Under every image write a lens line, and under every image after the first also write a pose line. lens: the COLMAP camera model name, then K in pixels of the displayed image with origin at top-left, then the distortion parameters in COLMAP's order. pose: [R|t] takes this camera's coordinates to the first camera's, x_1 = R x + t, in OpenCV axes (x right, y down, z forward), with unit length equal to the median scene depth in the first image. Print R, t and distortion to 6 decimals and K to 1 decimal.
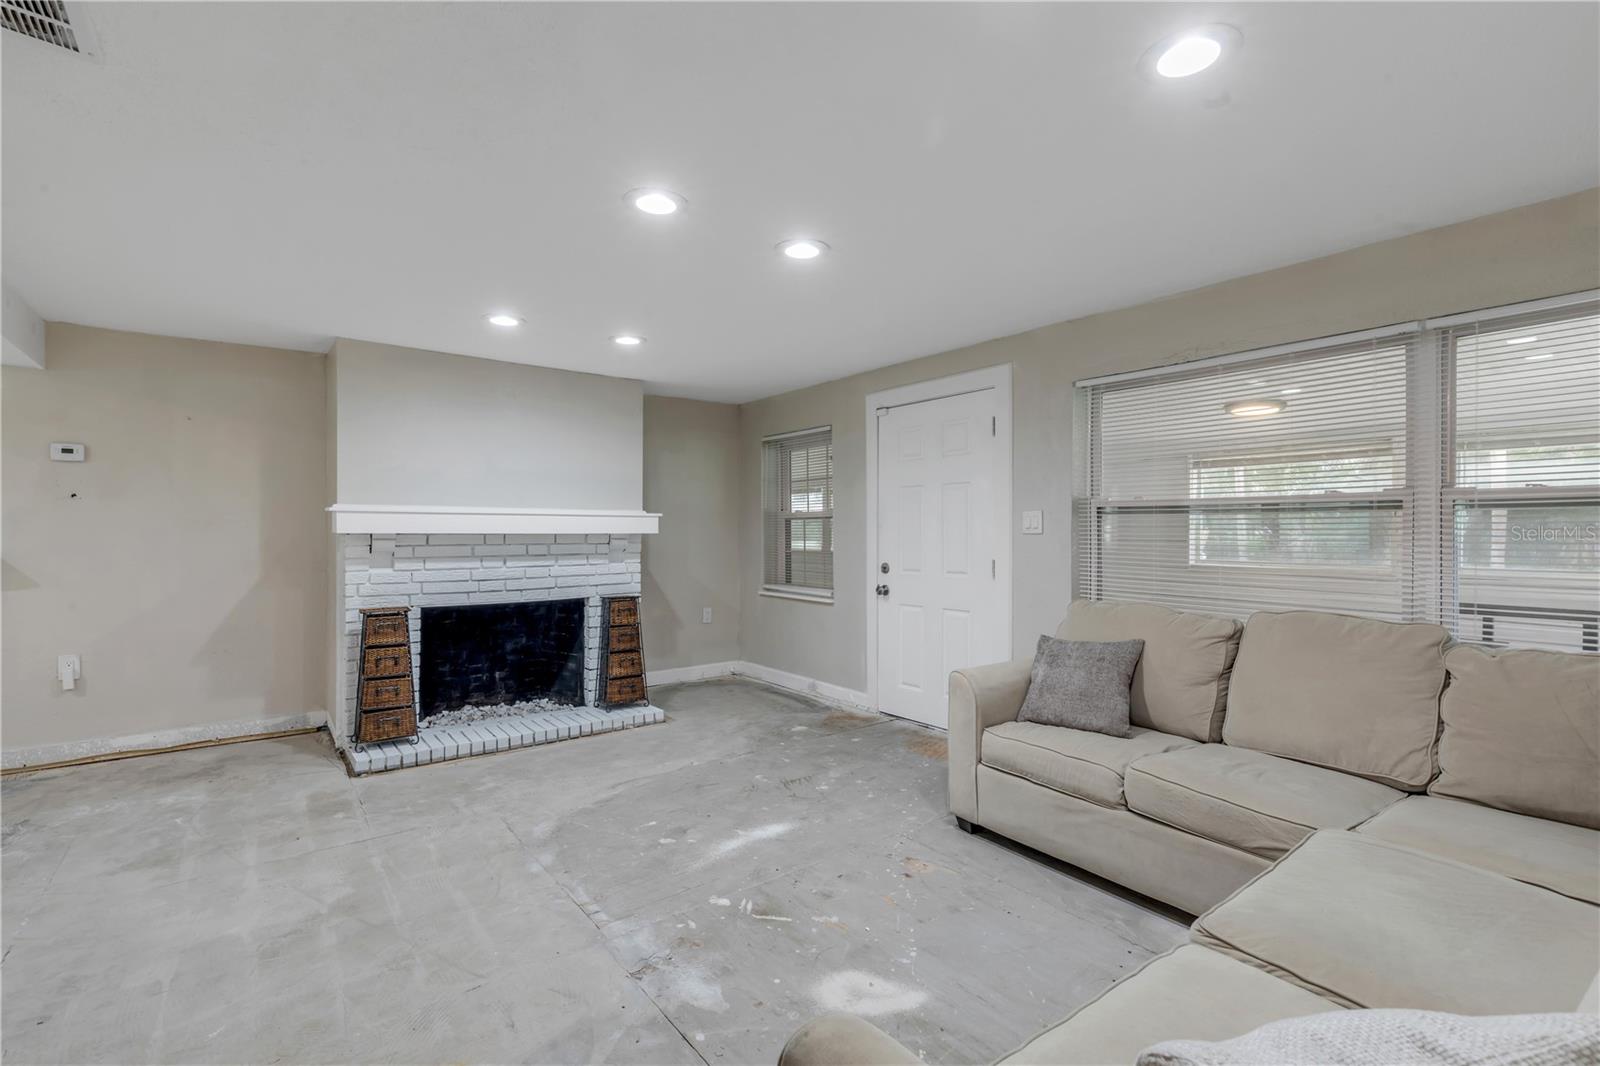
lens RADIAL K [[725.4, 0, 795.8], [0, 725.4, 524.3], [0, 0, 1]] dist [0.007393, -0.001823]
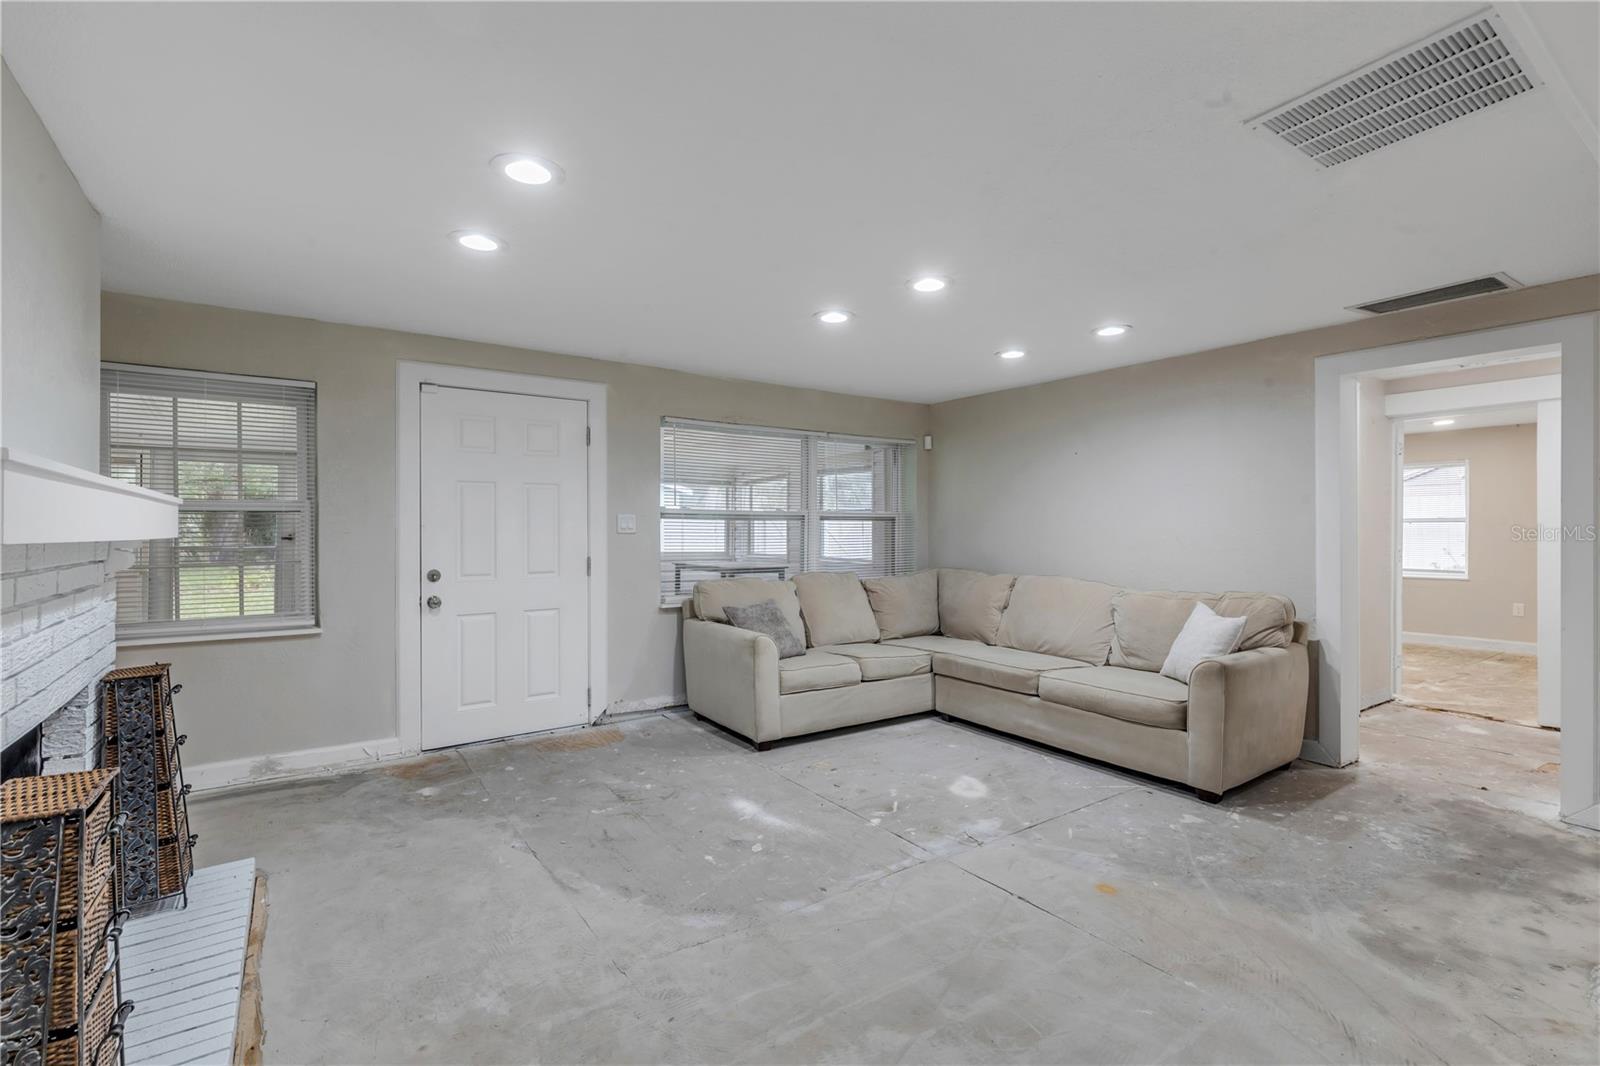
lens RADIAL K [[725.7, 0, 796.1], [0, 725.7, 543.9], [0, 0, 1]] dist [0.003631, 0.000086]
pose [[0.042339, -0.021128, 0.998880, -0.856245], [-0.007775, 0.999739, 0.021476, 0.002316], [-0.999073, -0.008675, 0.042163, 0.678341]]
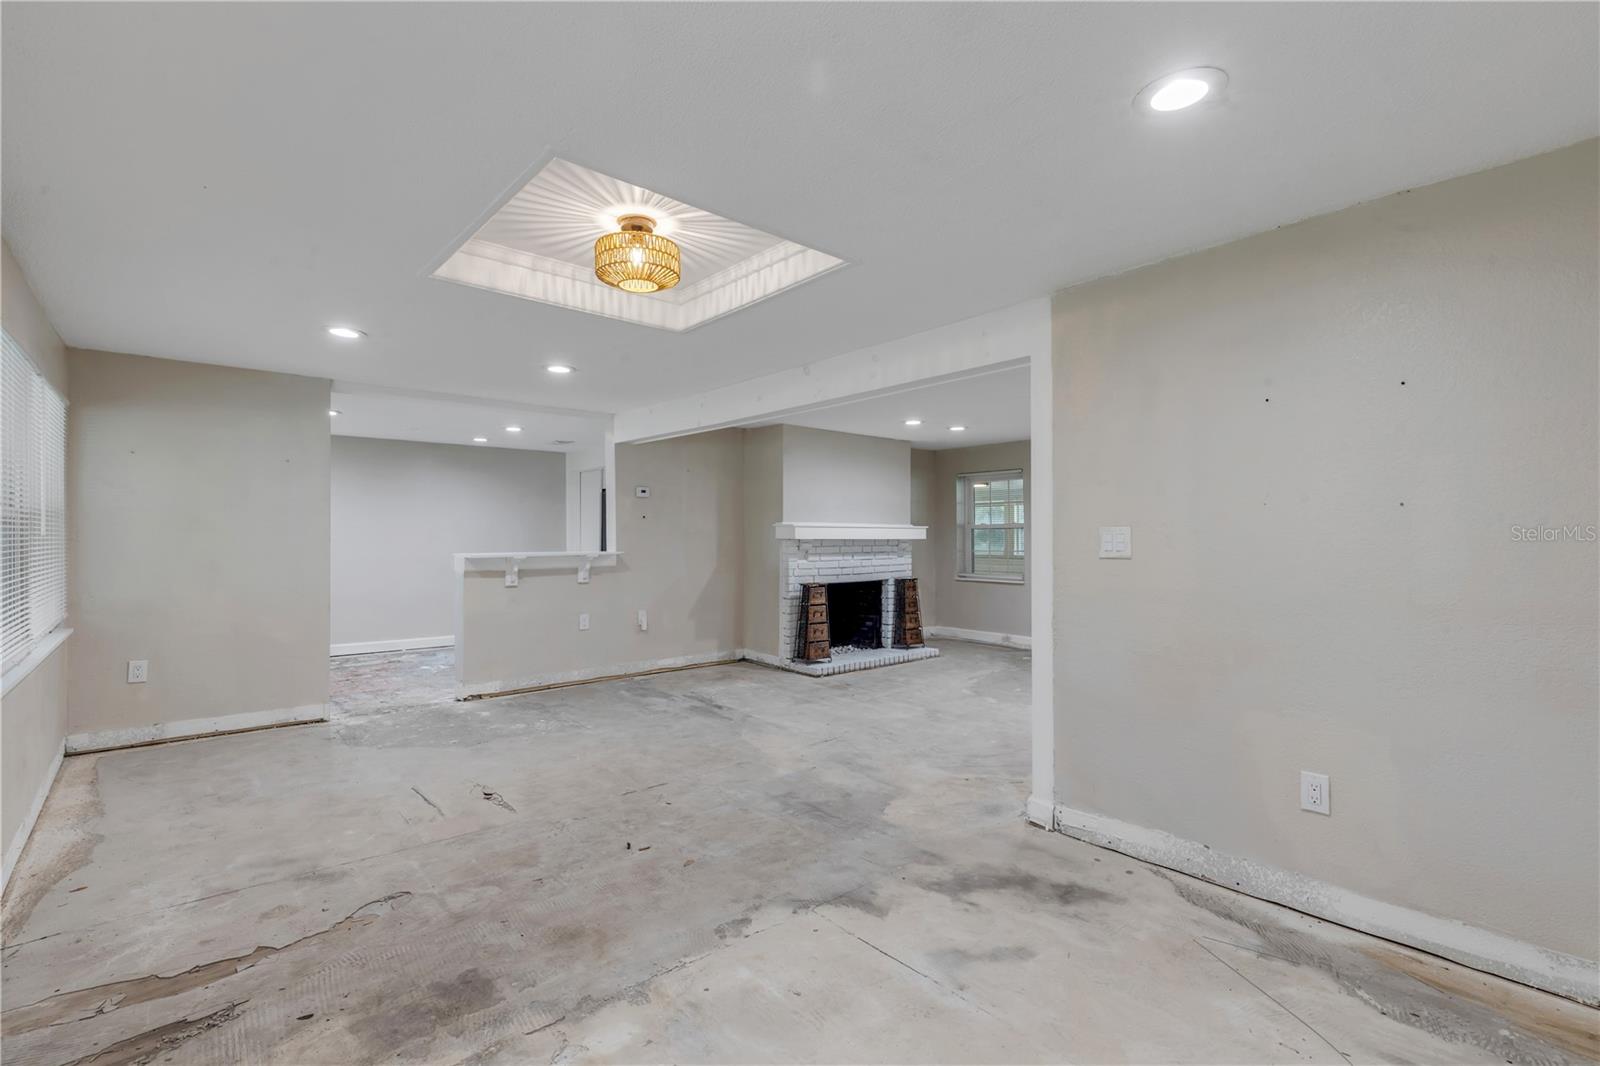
lens RADIAL K [[723.0, 0, 793.2], [0, 723.0, 537.5], [0, 0, 1]] dist [0.002010, -0.000180]
pose [[0.998141, -0.001920, 0.060923, -0.717147], [0.001349, 0.999955, 0.009414, -0.007122], [-0.060938, -0.009314, 0.998098, -0.687943]]
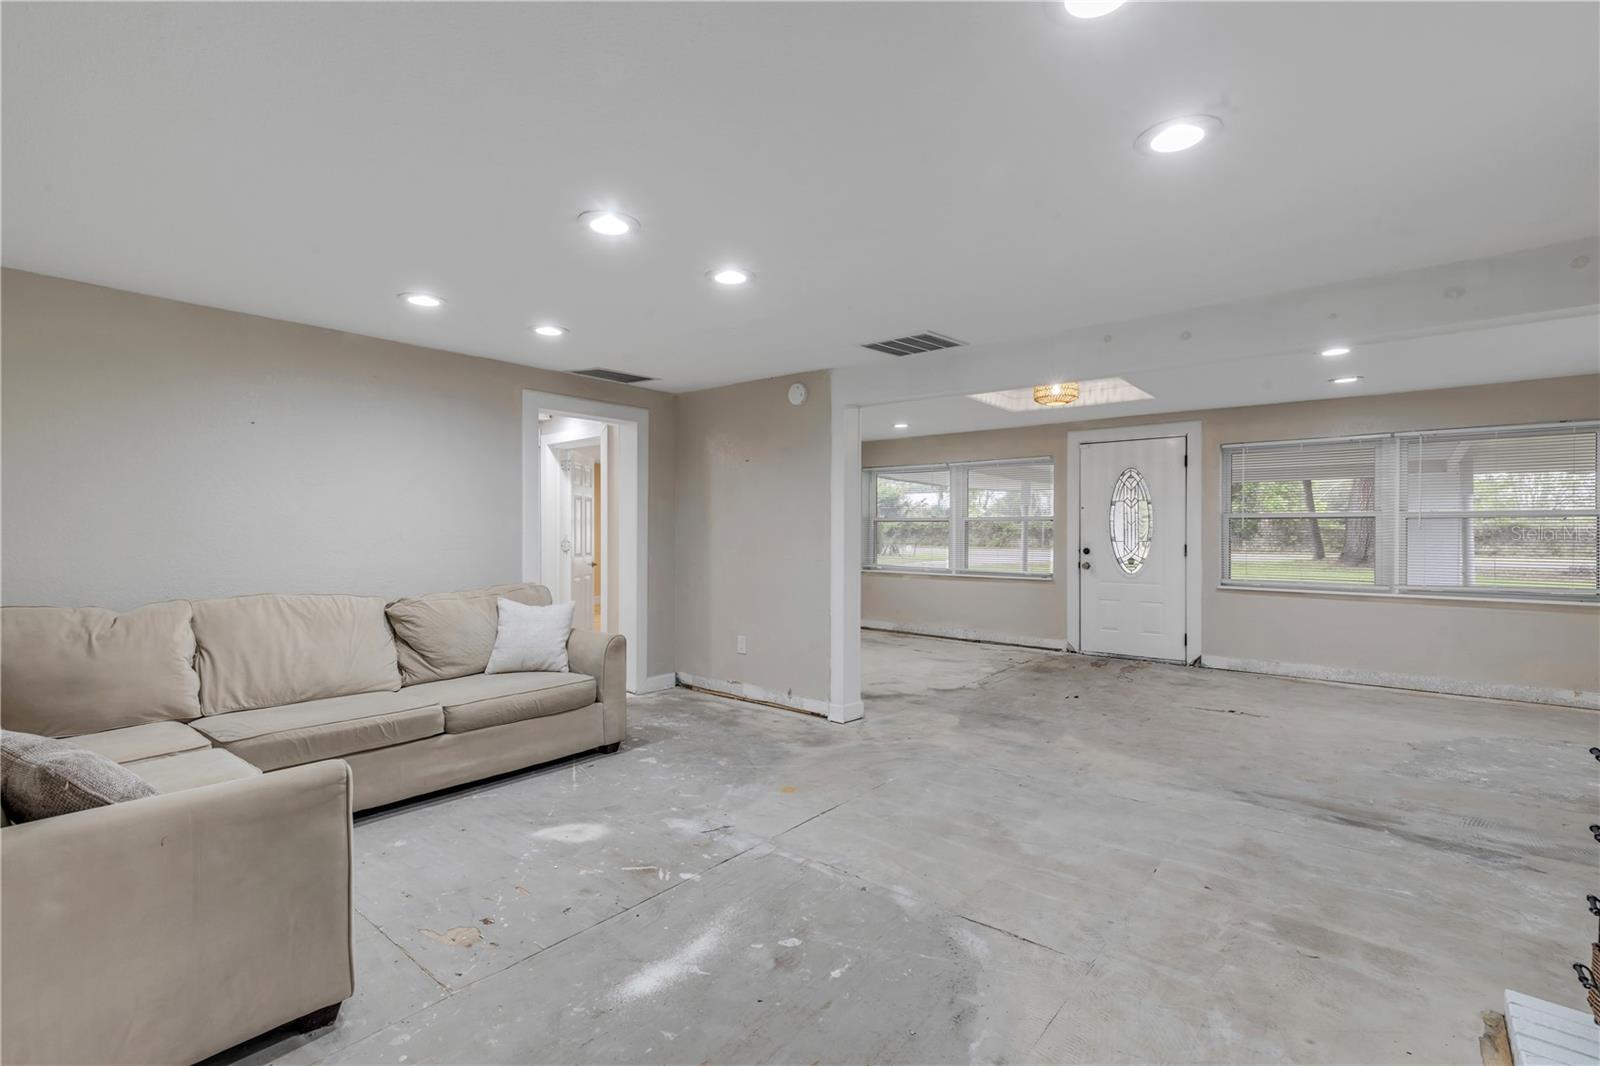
lens RADIAL K [[722.9, 0, 794.1], [0, 722.9, 528.4], [0, 0, 1]] dist [0.002428, -0.000244]
pose [[-0.975049, -0.001599, -0.221986, -0.010051], [0.000138, 0.999969, -0.007809, 0.008254], [0.221992, -0.007645, -0.975019, 1.296003]]
